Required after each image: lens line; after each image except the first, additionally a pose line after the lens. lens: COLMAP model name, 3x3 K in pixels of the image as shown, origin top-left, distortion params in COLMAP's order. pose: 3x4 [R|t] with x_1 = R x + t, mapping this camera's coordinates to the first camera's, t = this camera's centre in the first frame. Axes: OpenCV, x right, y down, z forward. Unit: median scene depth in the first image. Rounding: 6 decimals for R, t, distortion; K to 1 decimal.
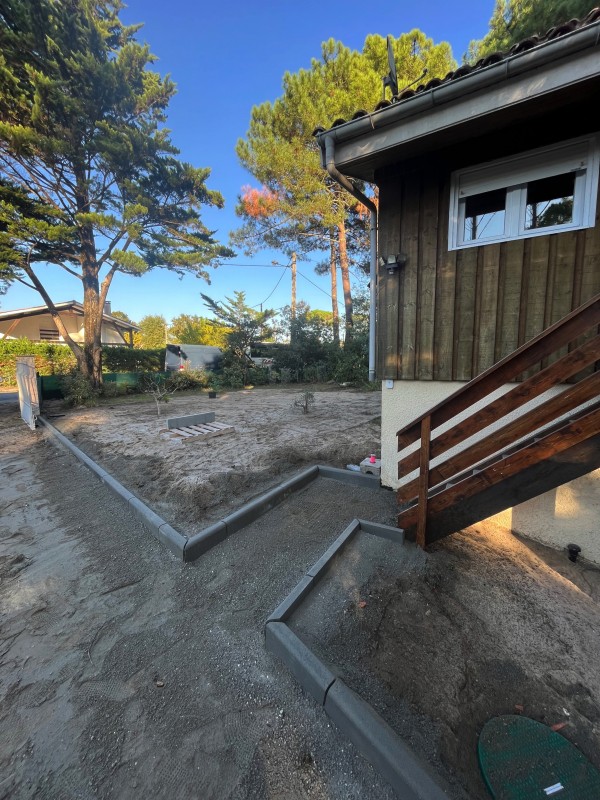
lens RADIAL K [[325.4, 0, 300.0], [0, 325.4, 400.0], [0, 0, 1]] dist [-0.002431, -0.000294]
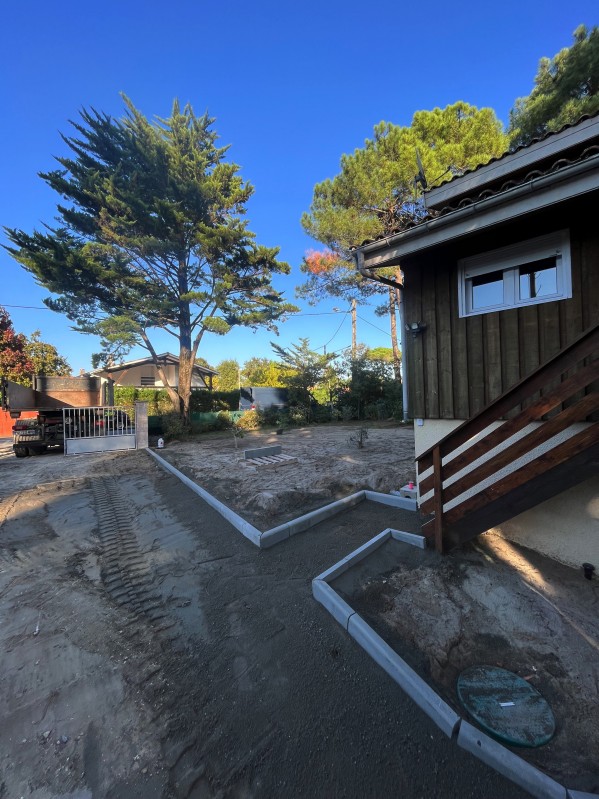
lens RADIAL K [[325.0, 0, 299.5], [0, 325.0, 399.5], [0, 0, 1]] dist [-0.002431, -0.000294]
pose [[0.979851, -0.019966, -0.198727, 0.029559], [-0.002985, 0.993416, -0.114526, 0.003204], [0.199705, 0.112811, 0.973340, -0.114195]]
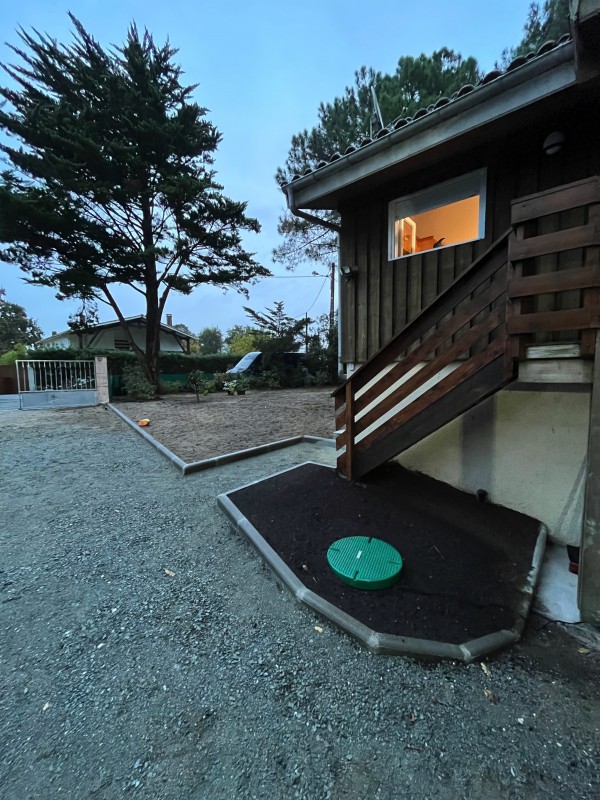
lens RADIAL K [[325.4, 0, 300.0], [0, 325.4, 400.0], [0, 0, 1]] dist [-0.002431, -0.000294]
pose [[0.987179, 0.007641, -0.159435, 0.109360], [-0.012071, 0.999567, -0.026830, 0.045205], [0.159161, 0.028411, 0.986844, -0.109102]]
